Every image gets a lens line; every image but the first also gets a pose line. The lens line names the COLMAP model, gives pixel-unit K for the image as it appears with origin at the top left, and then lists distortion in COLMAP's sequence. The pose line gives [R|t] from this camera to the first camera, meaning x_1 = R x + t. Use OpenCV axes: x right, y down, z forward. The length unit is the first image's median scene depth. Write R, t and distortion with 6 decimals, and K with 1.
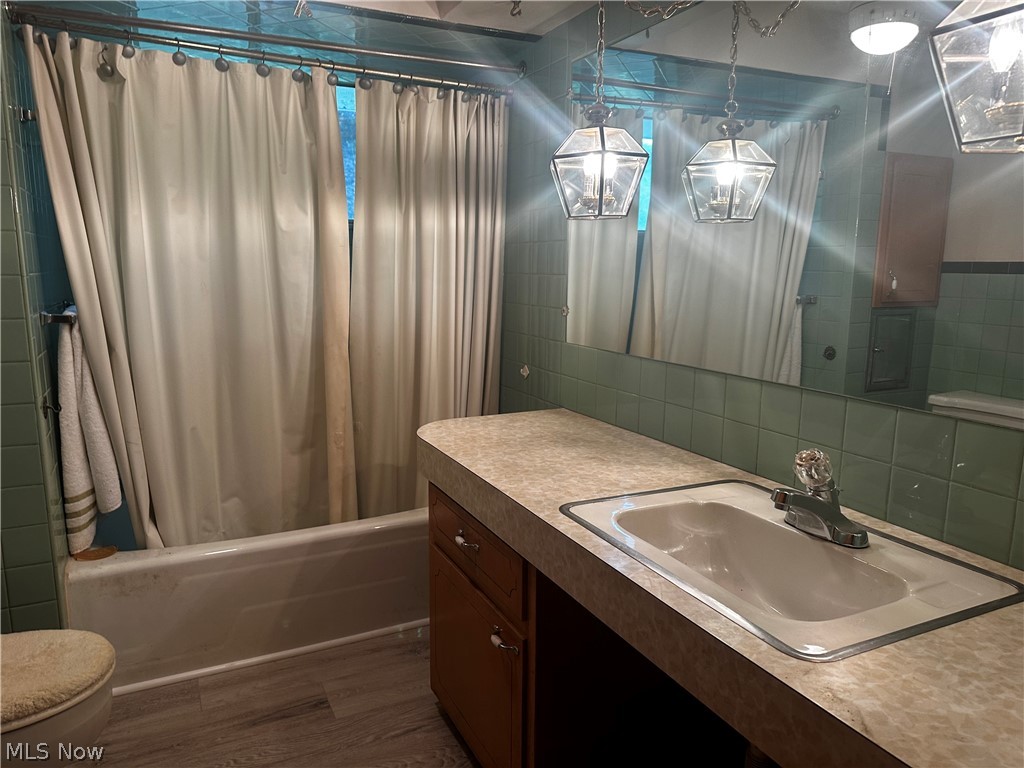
lens RADIAL K [[720.7, 0, 507.6], [0, 720.7, 385.4], [0, 0, 1]] dist [0.092372, -0.139866]
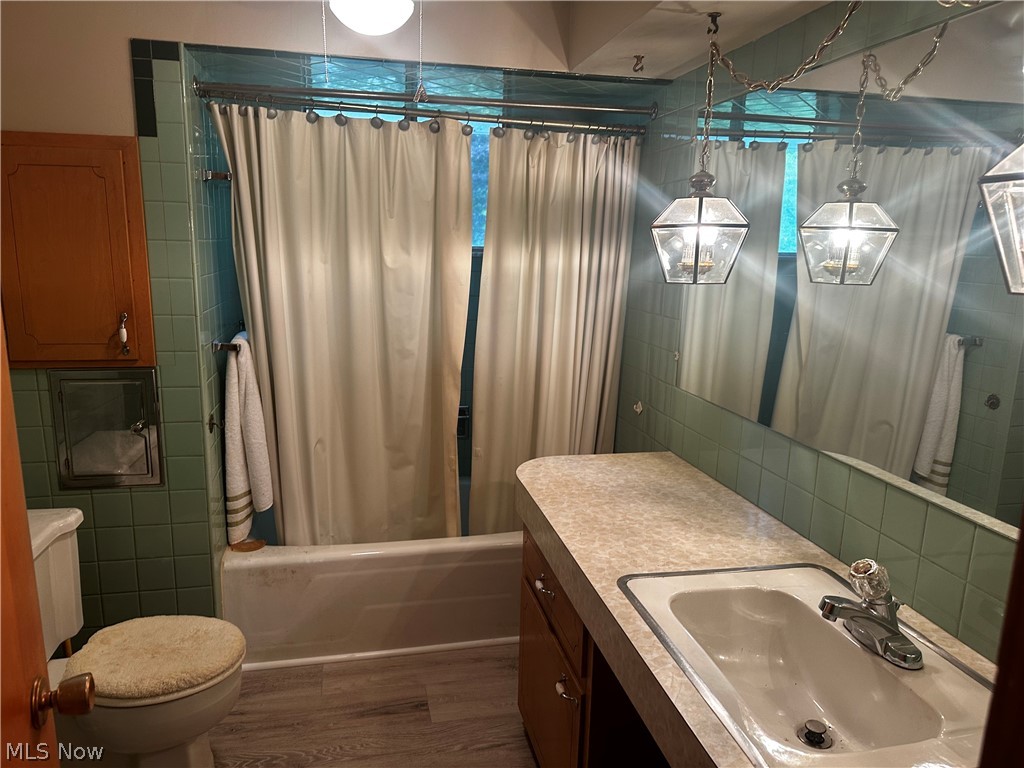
lens RADIAL K [[720.7, 0, 507.6], [0, 720.7, 385.4], [0, 0, 1]] dist [0.092372, -0.139866]
pose [[0.971425, 0.063426, -0.228716, 0.095118], [-0.057560, 0.997821, 0.032236, -0.092647], [0.230262, -0.018150, 0.972959, -0.037046]]
